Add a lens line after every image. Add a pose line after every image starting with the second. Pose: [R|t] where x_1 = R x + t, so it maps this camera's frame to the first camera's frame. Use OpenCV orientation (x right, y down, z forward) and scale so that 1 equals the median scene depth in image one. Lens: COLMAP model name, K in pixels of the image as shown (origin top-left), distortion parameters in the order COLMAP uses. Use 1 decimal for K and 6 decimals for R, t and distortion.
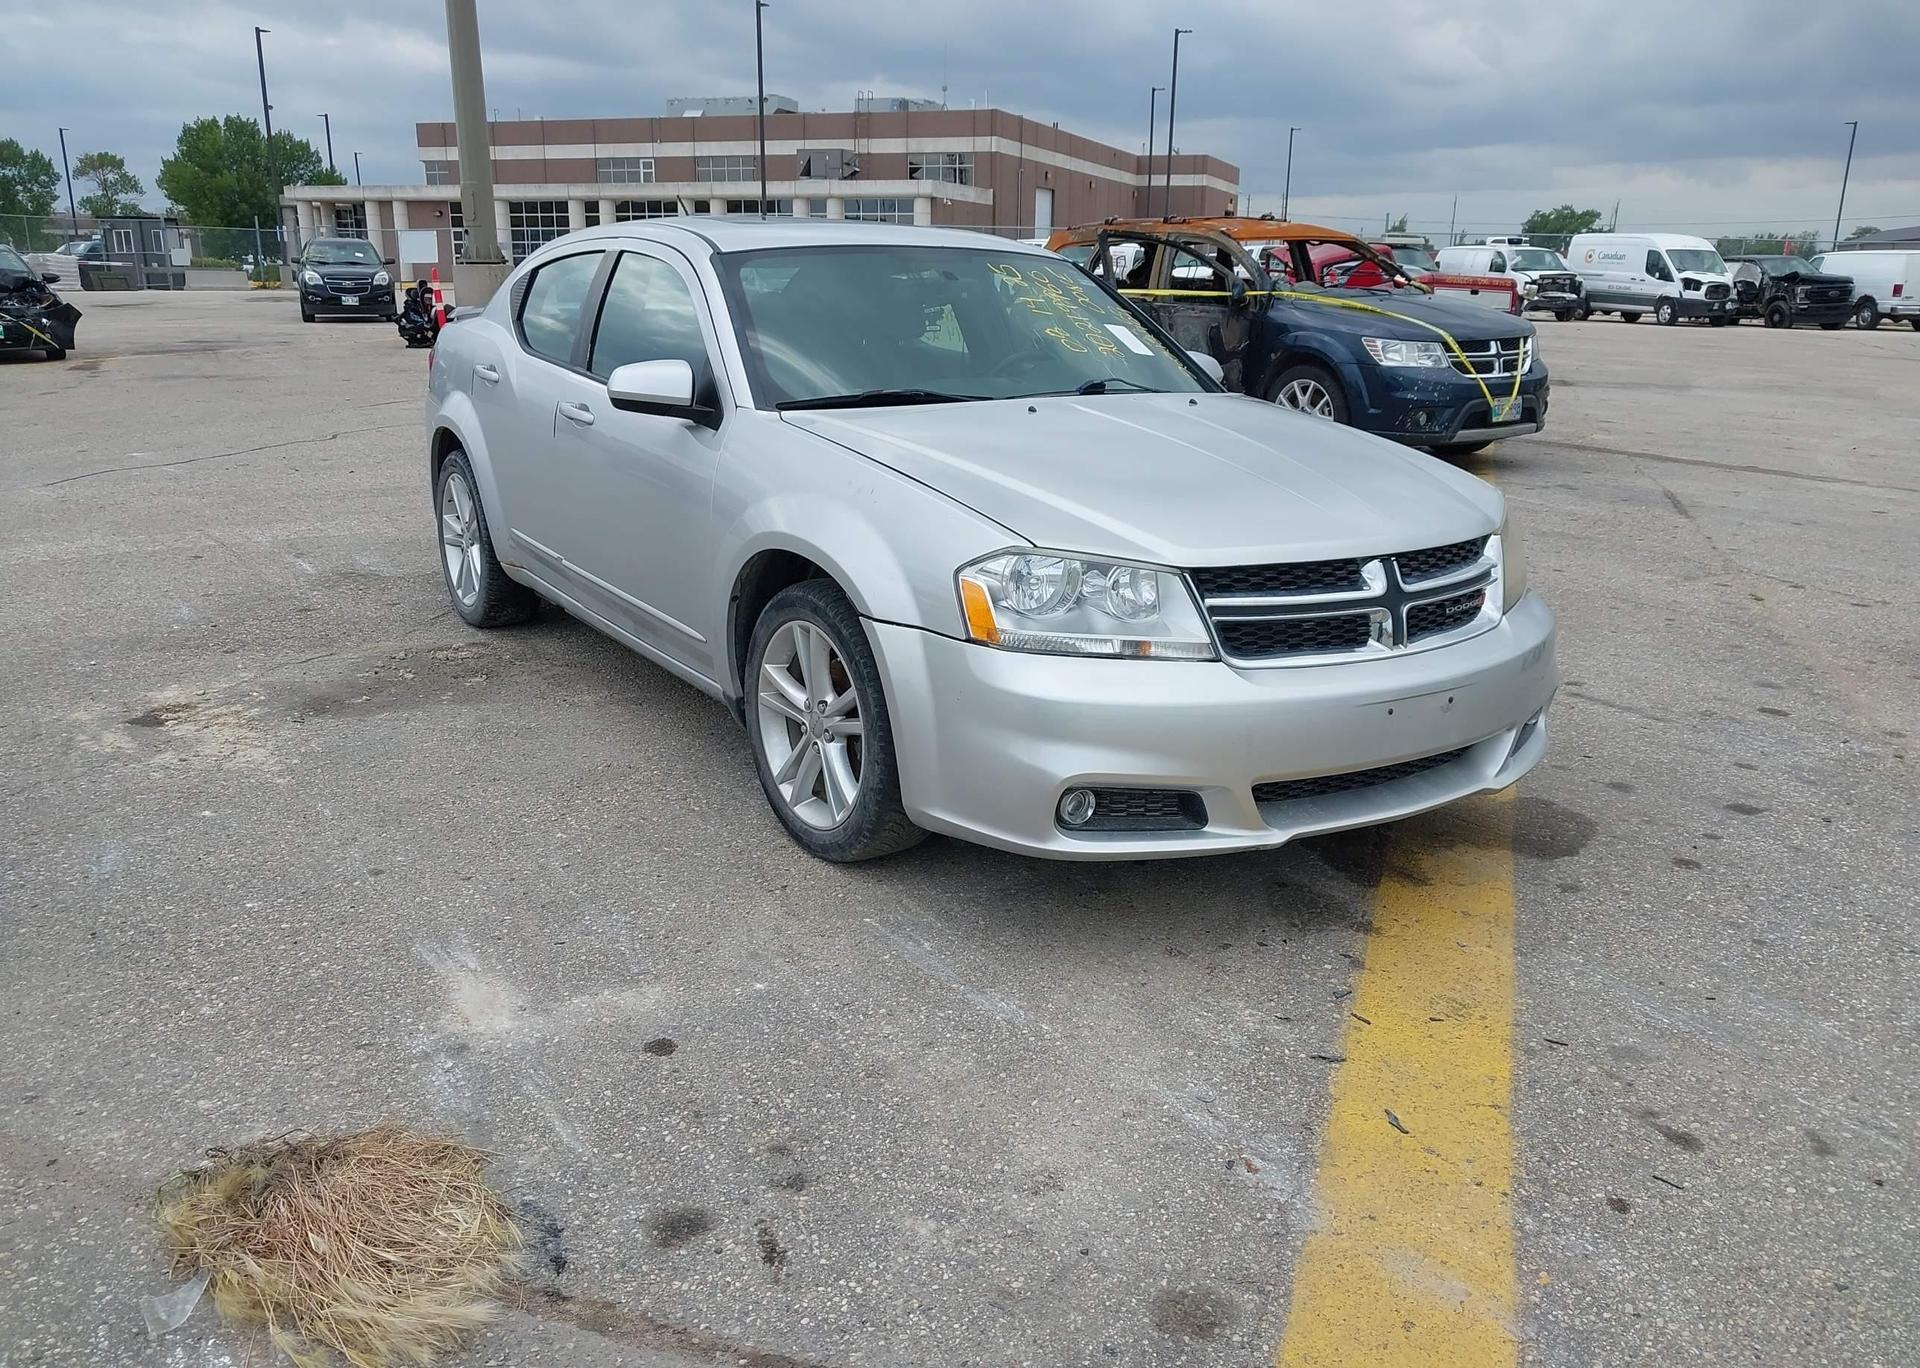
lens RADIAL K [[1527.8, 0, 957.6], [0, 1527.8, 680.1], [0, 0, 1]] dist [0.009092, -0.014659]
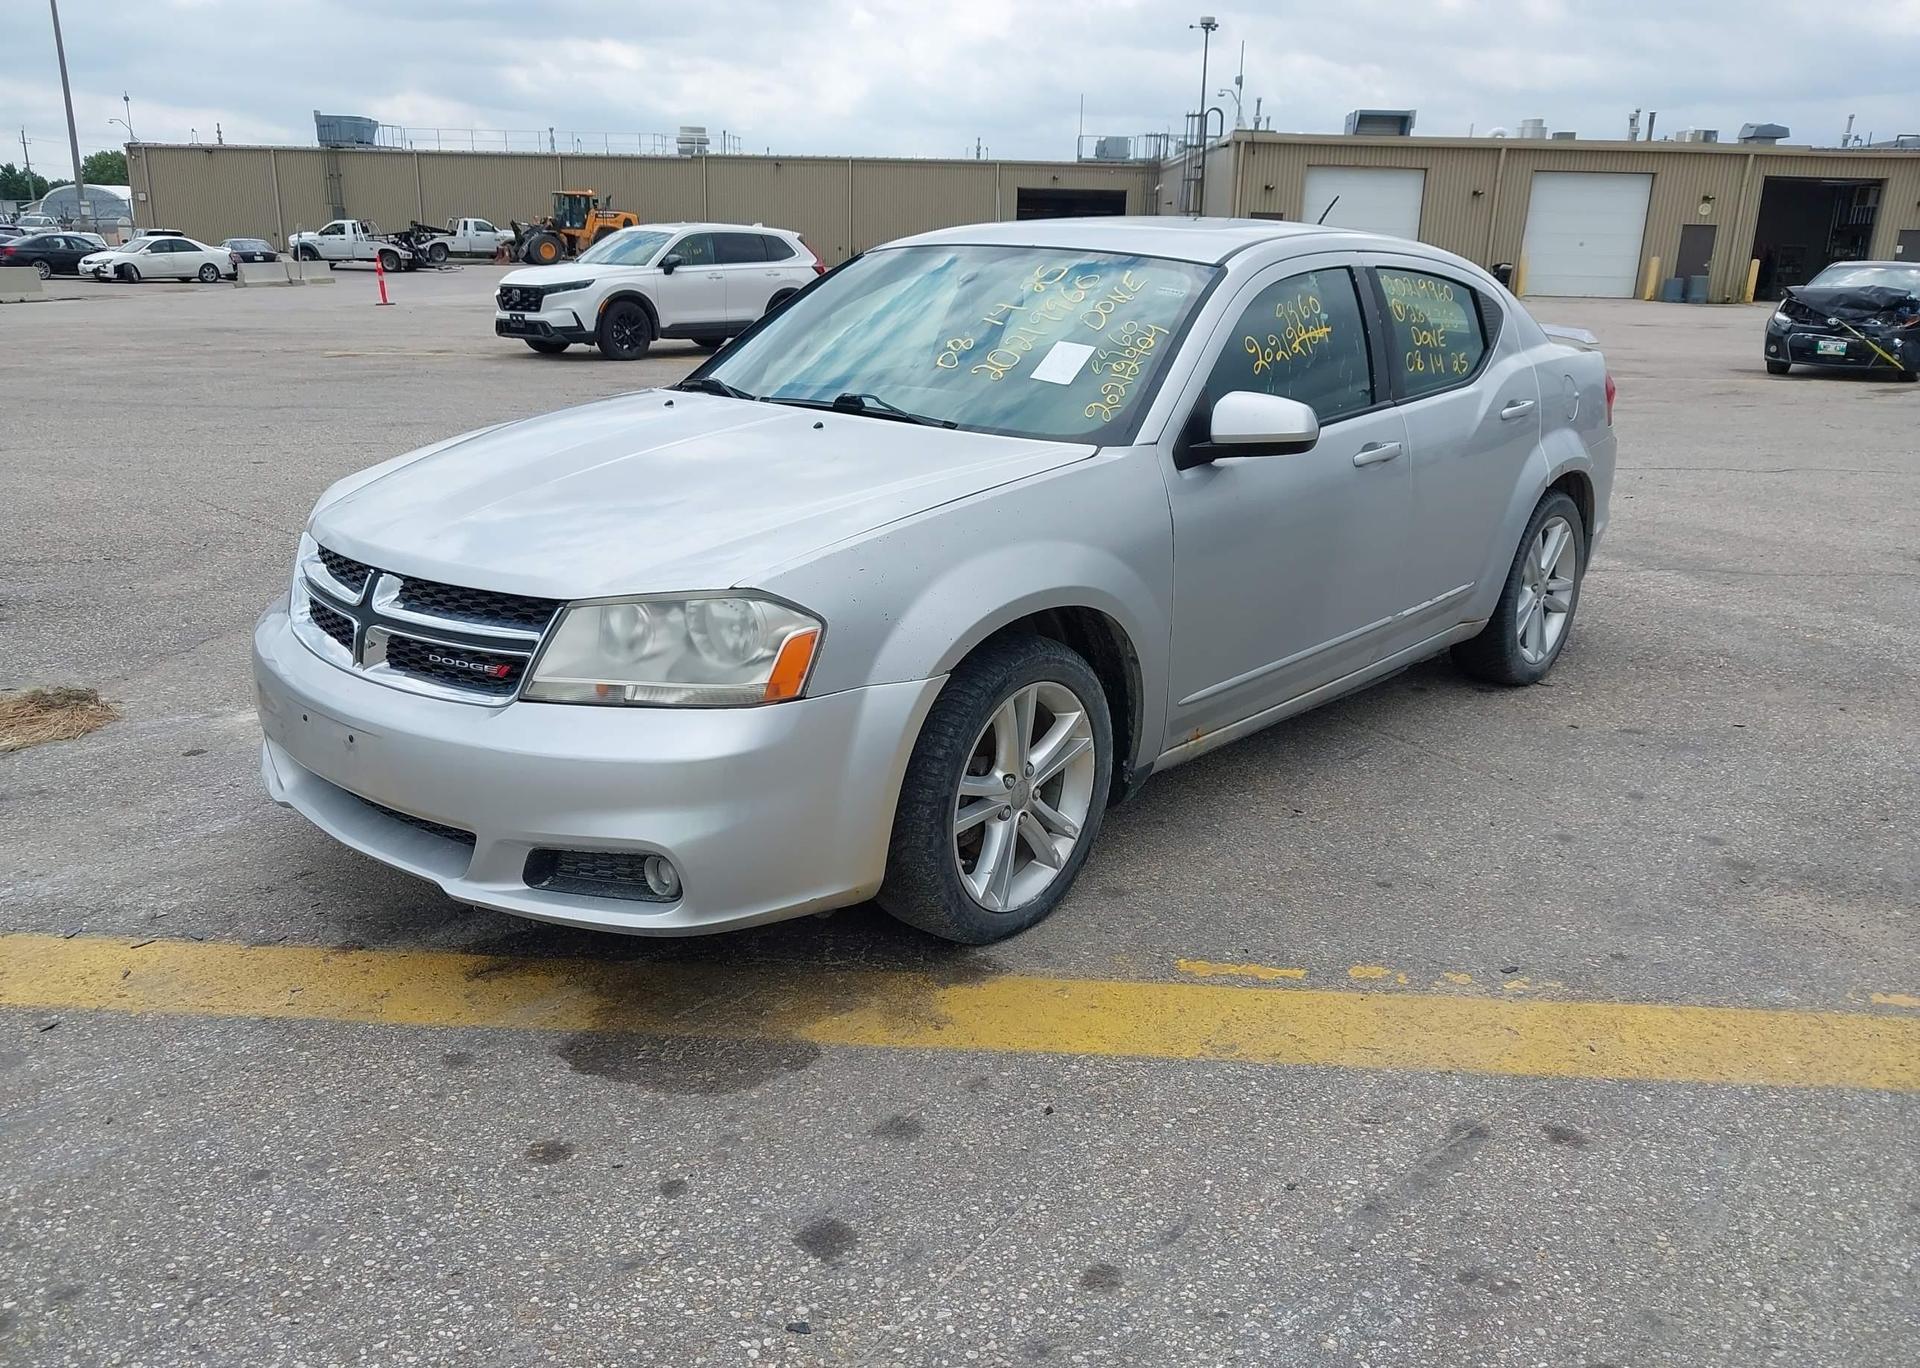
lens RADIAL K [[1527.8, 0, 969.9], [0, 1527.8, 690.8], [0, 0, 1]] dist [0.009092, -0.014659]
pose [[0.274672, 0.263539, -0.924718, 0.390549], [-0.271250, 0.943884, 0.188431, -0.088117], [0.922485, 0.199073, 0.330743, 0.324261]]
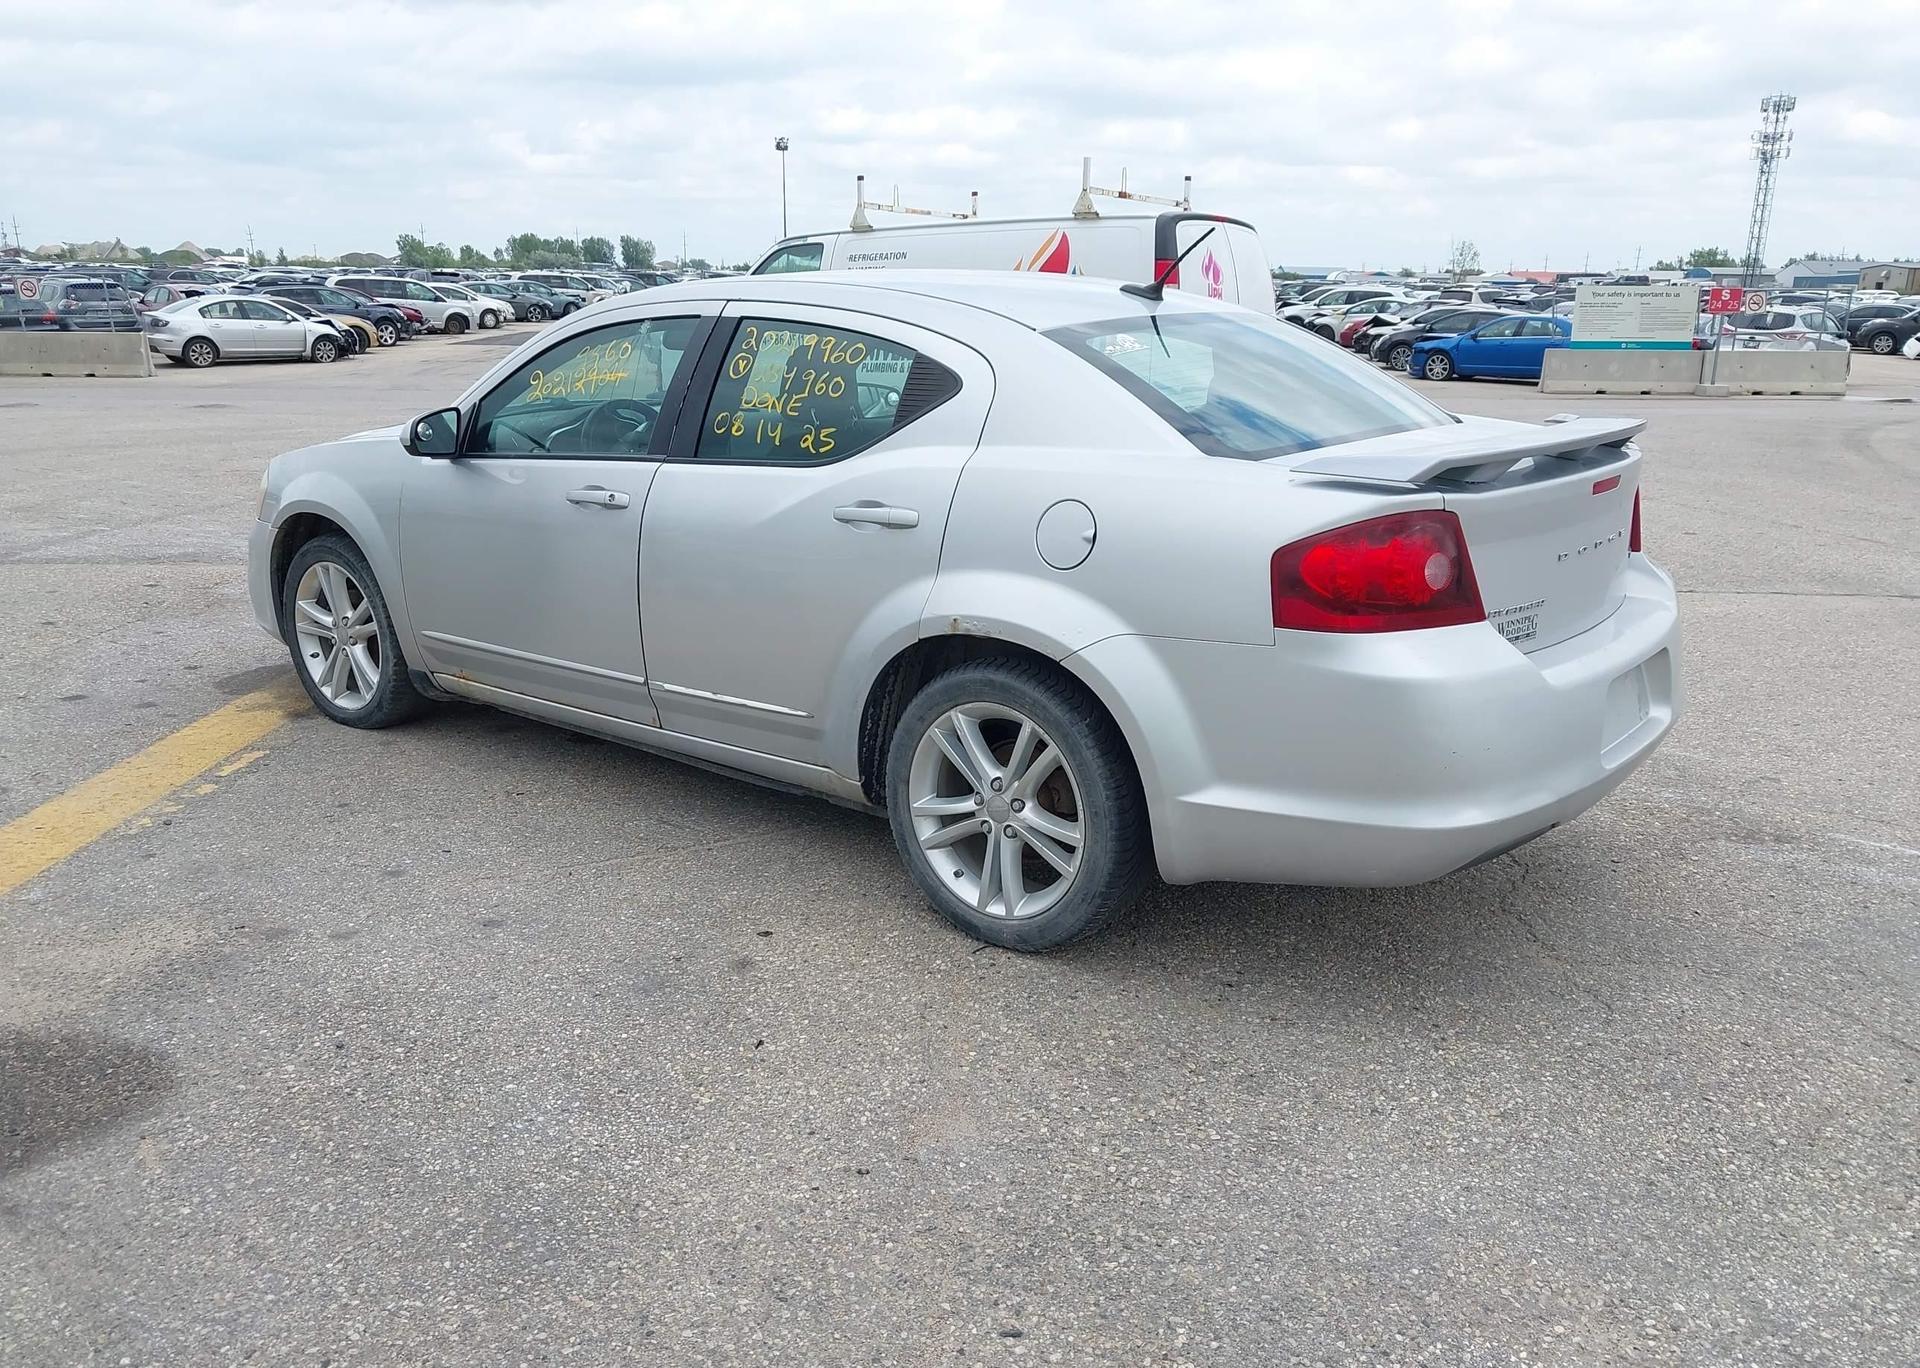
lens RADIAL K [[1527.8, 0, 951.3], [0, 1527.8, 685.8], [0, 0, 1]] dist [0.009092, -0.014659]
pose [[-0.951971, 0.055798, -0.301061, 0.071763], [-0.101460, 0.870218, 0.482107, -0.259358], [0.288889, 0.489498, -0.822761, 0.919846]]
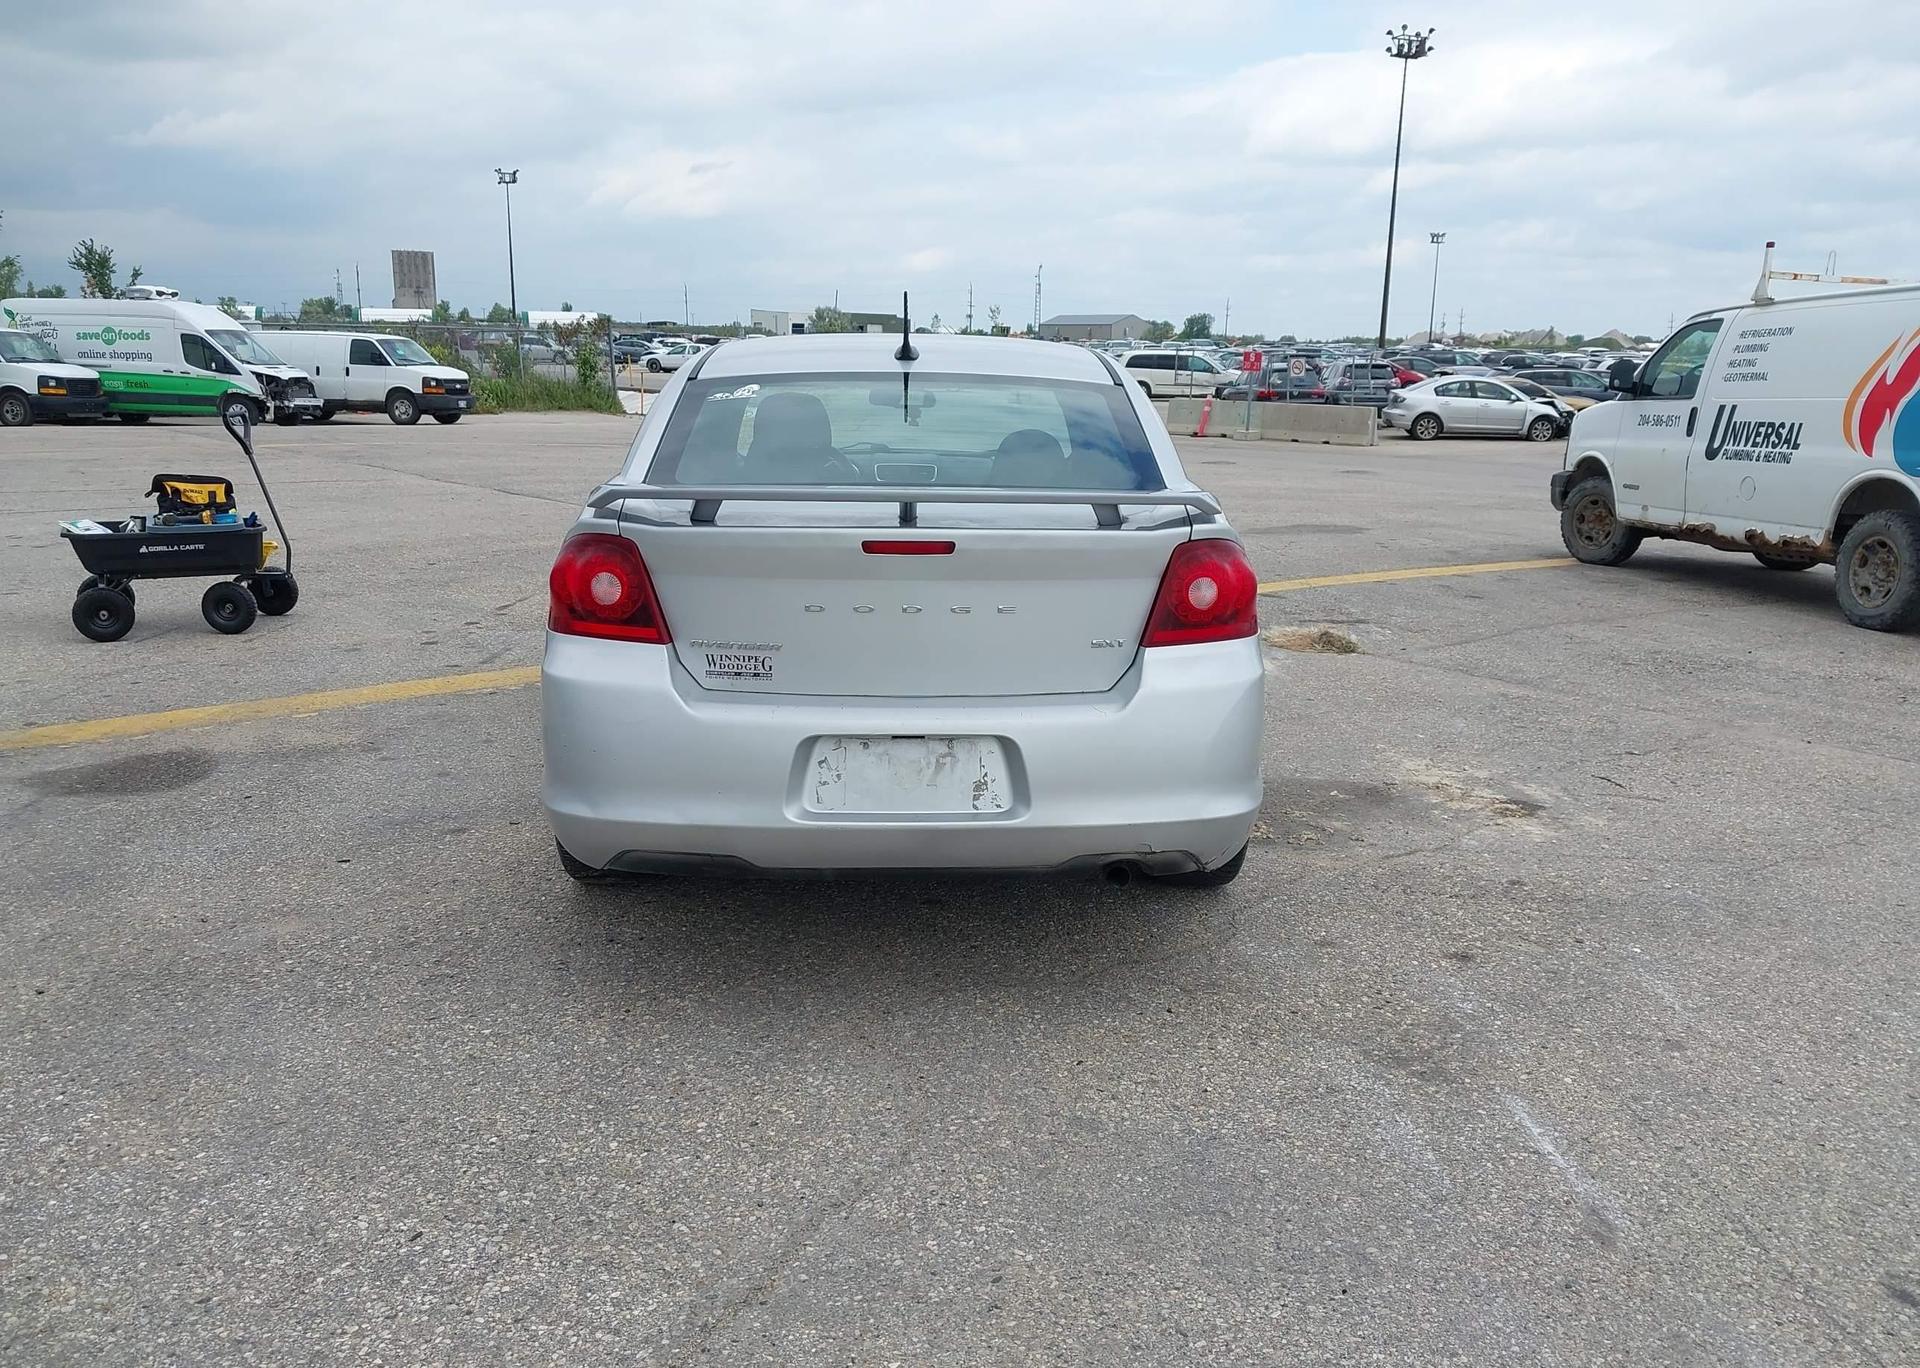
lens RADIAL K [[1527.8, 0, 967.5], [0, 1527.8, 683.8], [0, 0, 1]] dist [0.009092, -0.014659]
pose [[-0.859272, -0.137277, 0.492754, -0.326713], [0.104878, 0.895569, 0.432386, -0.262041], [-0.500652, 0.423216, -0.755139, 0.912898]]
